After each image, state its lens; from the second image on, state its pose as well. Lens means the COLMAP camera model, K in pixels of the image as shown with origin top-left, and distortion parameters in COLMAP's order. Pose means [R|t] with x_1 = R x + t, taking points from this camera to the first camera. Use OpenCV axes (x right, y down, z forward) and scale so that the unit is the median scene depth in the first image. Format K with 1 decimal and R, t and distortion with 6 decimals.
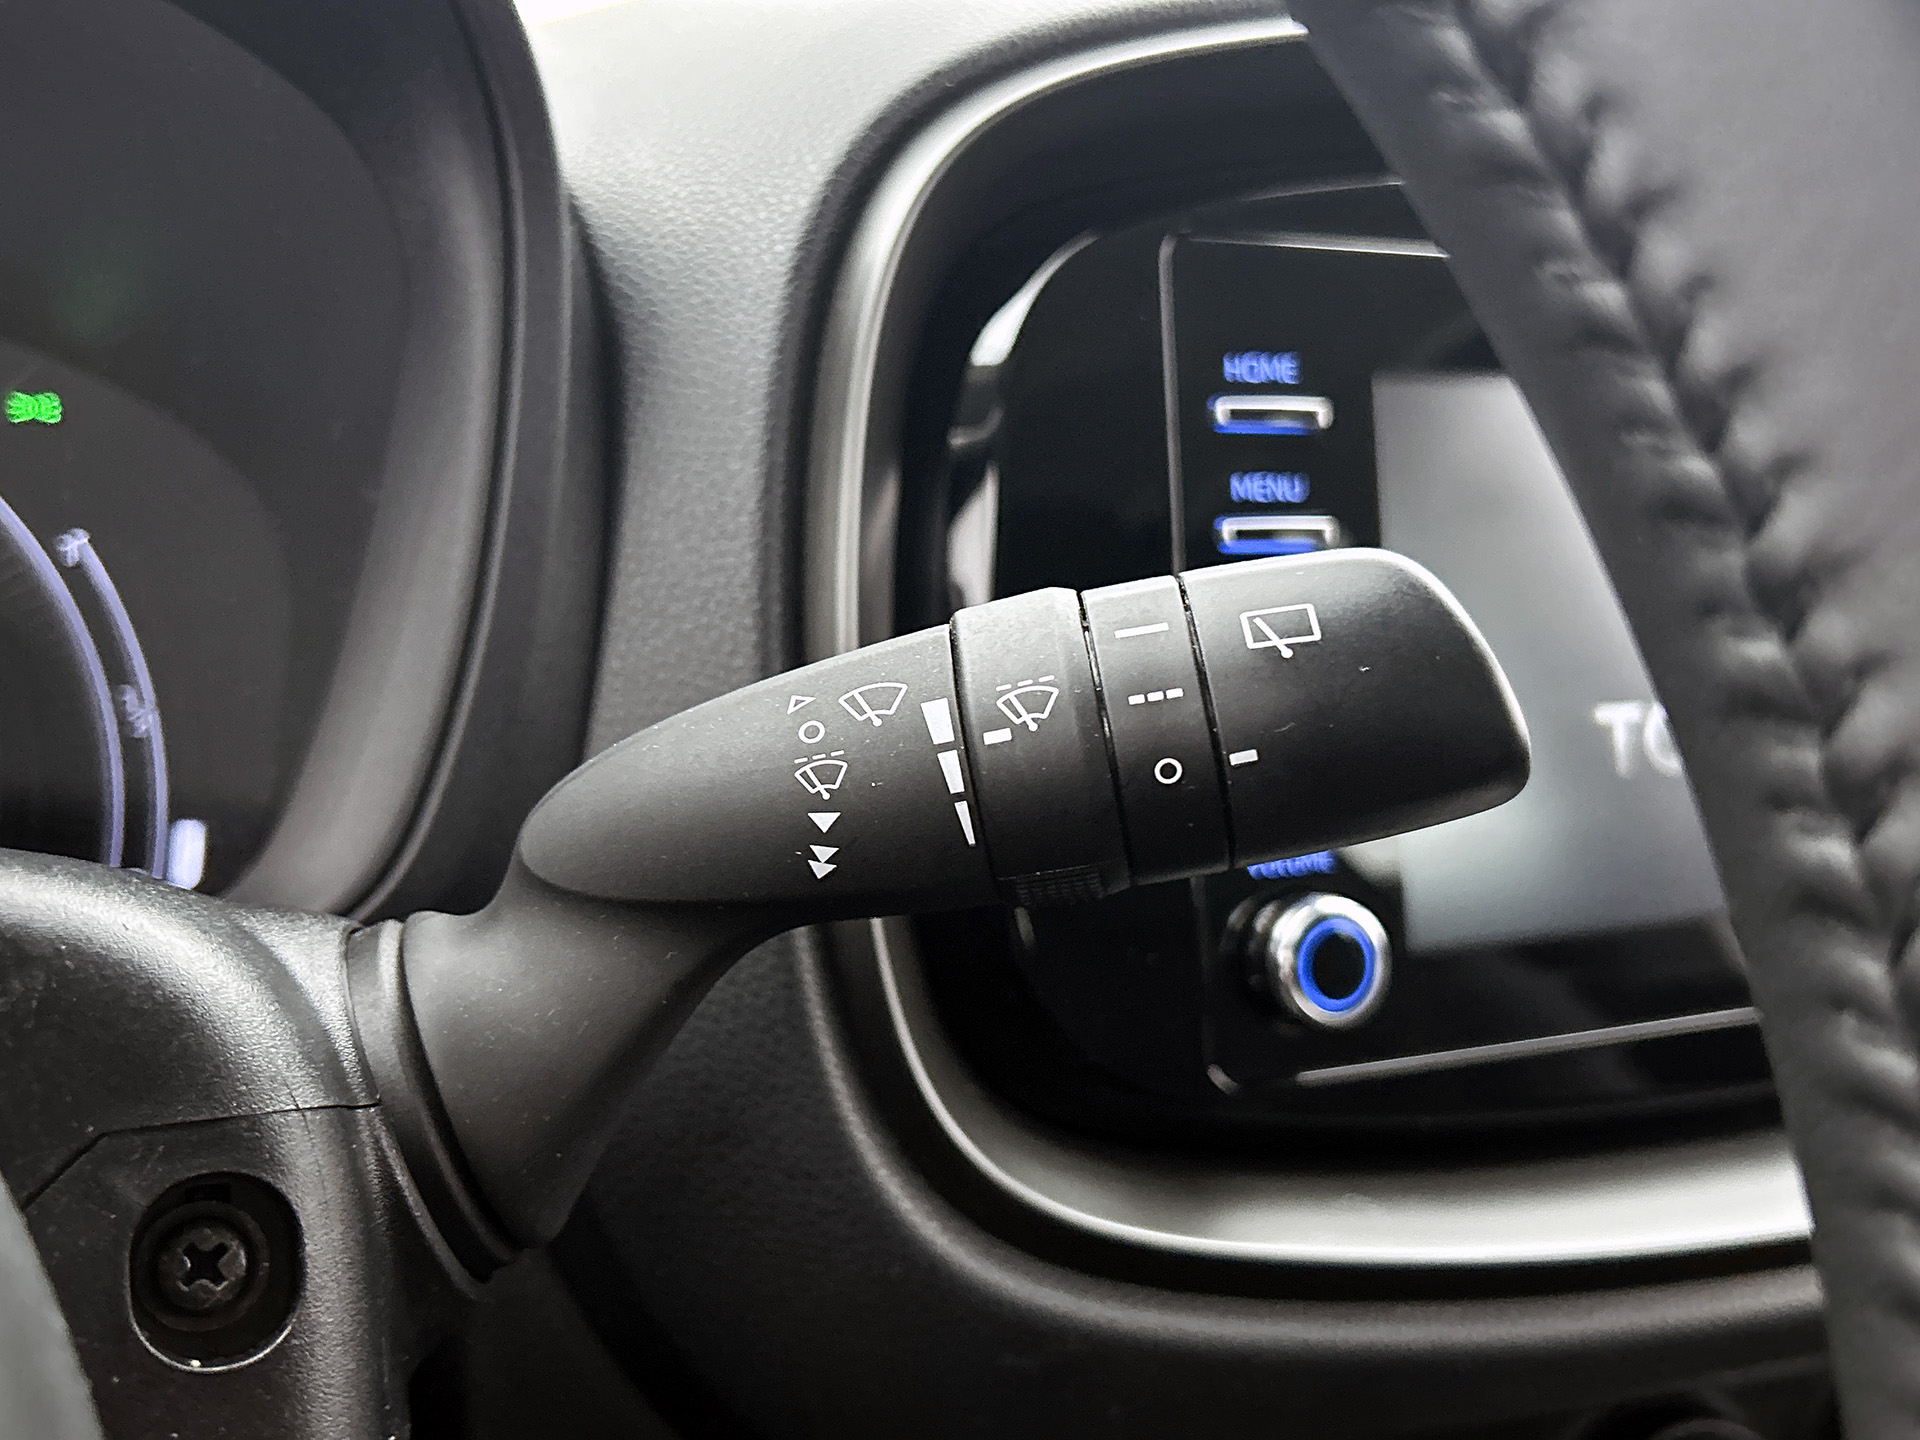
lens RADIAL K [[1985.7, 0, 927.0], [0, 1985.7, 757.2], [0, 0, 1]] dist [-0.000571, 0.000000]
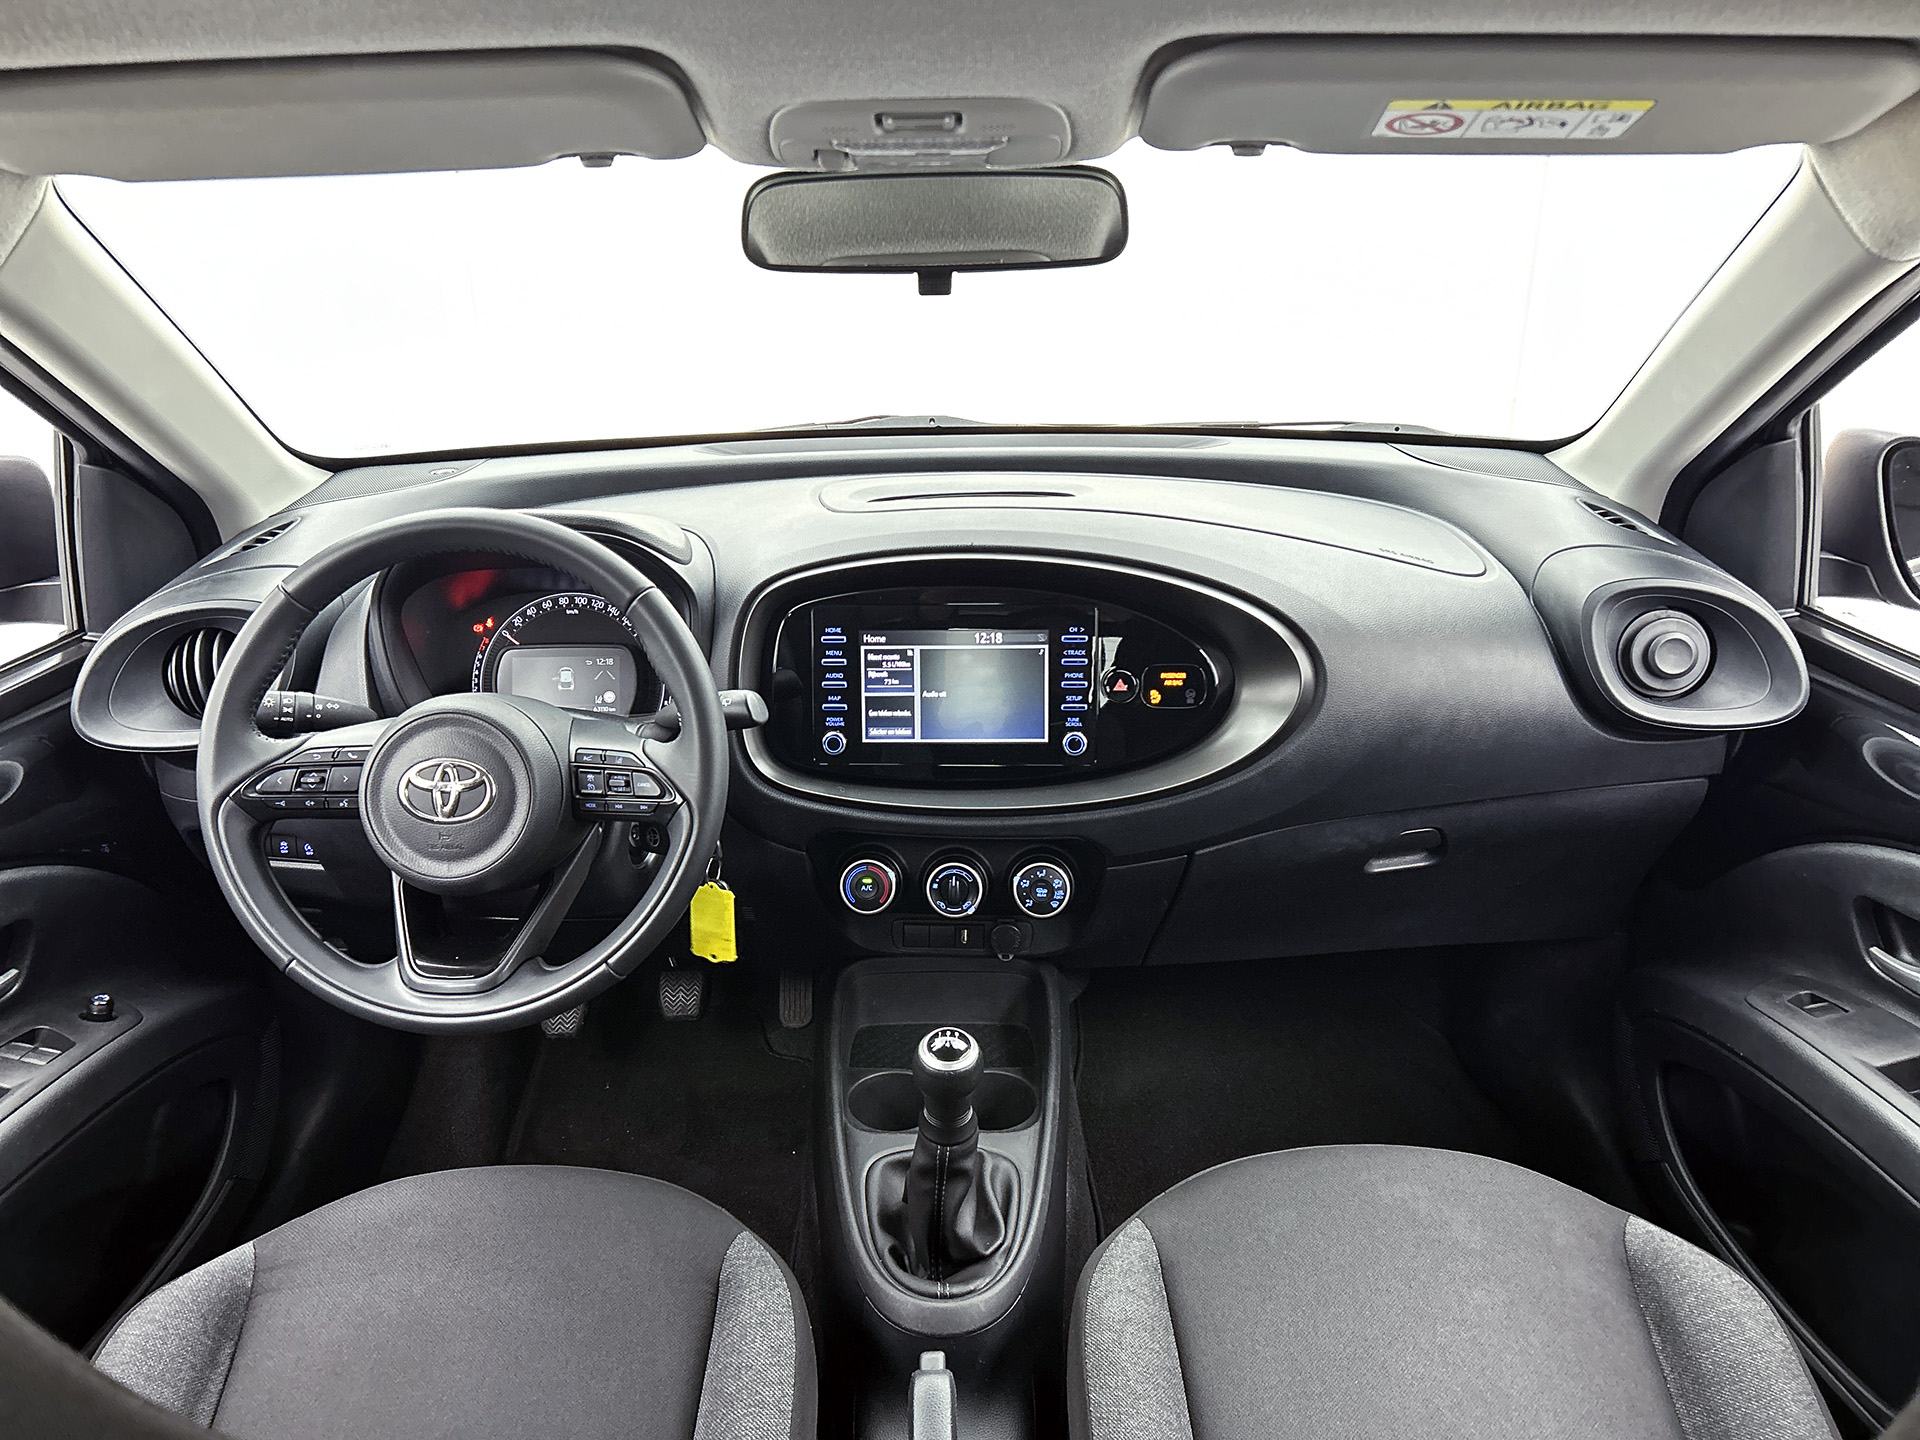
lens RADIAL K [[1488.0, 0, 971.4], [0, 1488.0, 707.6], [0, 0, 1]] dist [0.042758, -0.050848]
pose [[0.897817, 0.105909, -0.427443, 2.399138], [-0.047963, 0.988392, 0.144154, -0.631170], [0.437748, -0.108922, 0.892475, -2.583642]]
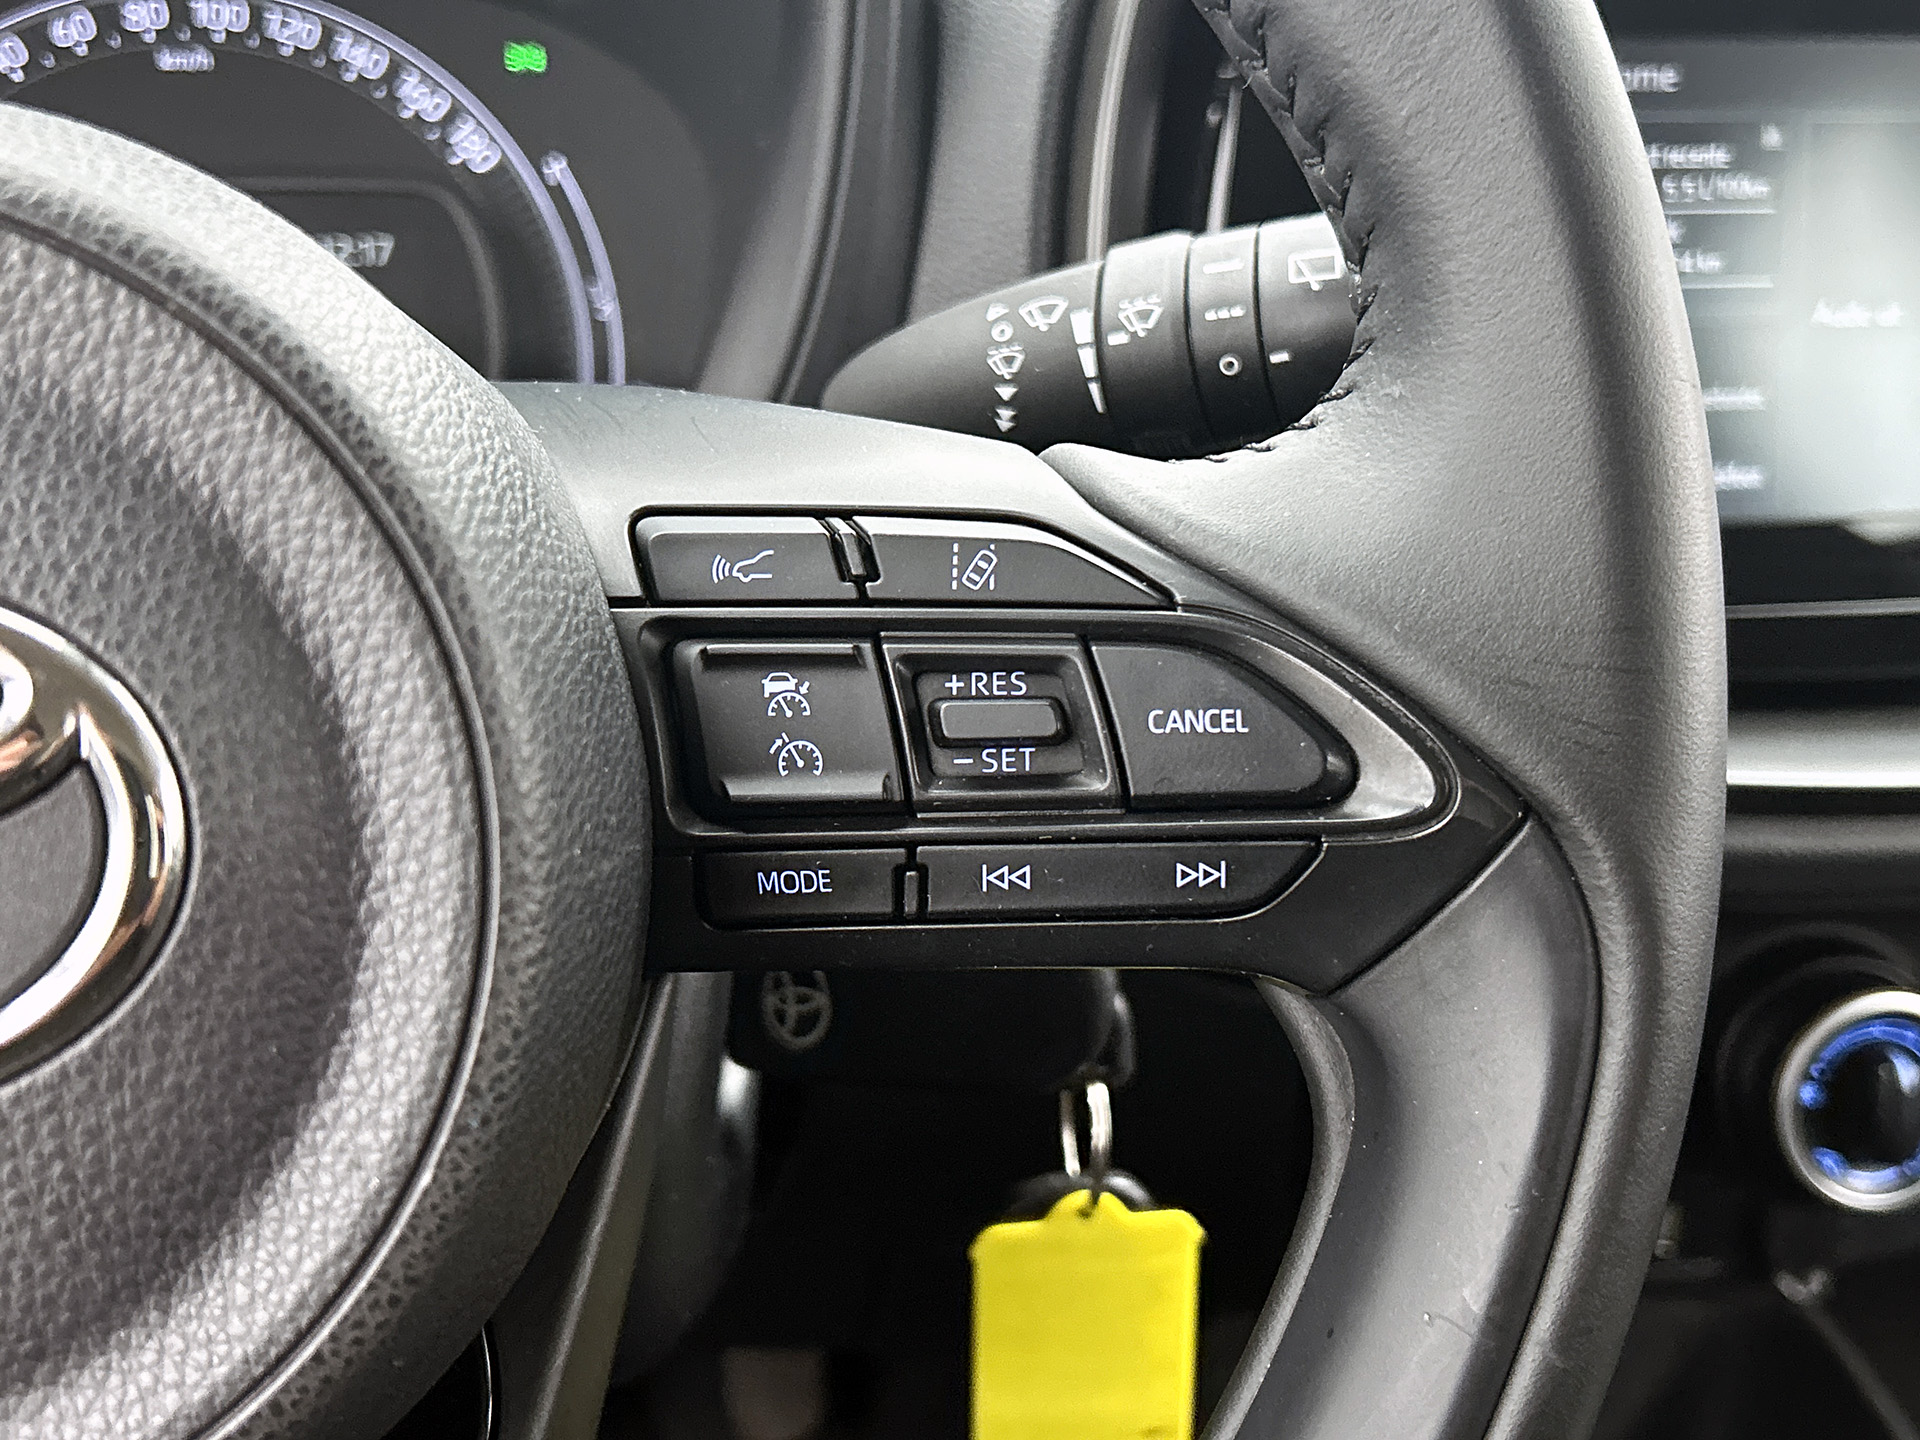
lens RADIAL K [[2133.0, 0, 944.3], [0, 2133.0, 711.3], [0, 0, 1]] dist [0.067352, 0.000000]
pose [[0.971580, 0.070705, -0.225905, 0.195940], [-0.033160, 0.985591, 0.165863, 0.002384], [0.234377, -0.153658, 0.959925, -0.421015]]
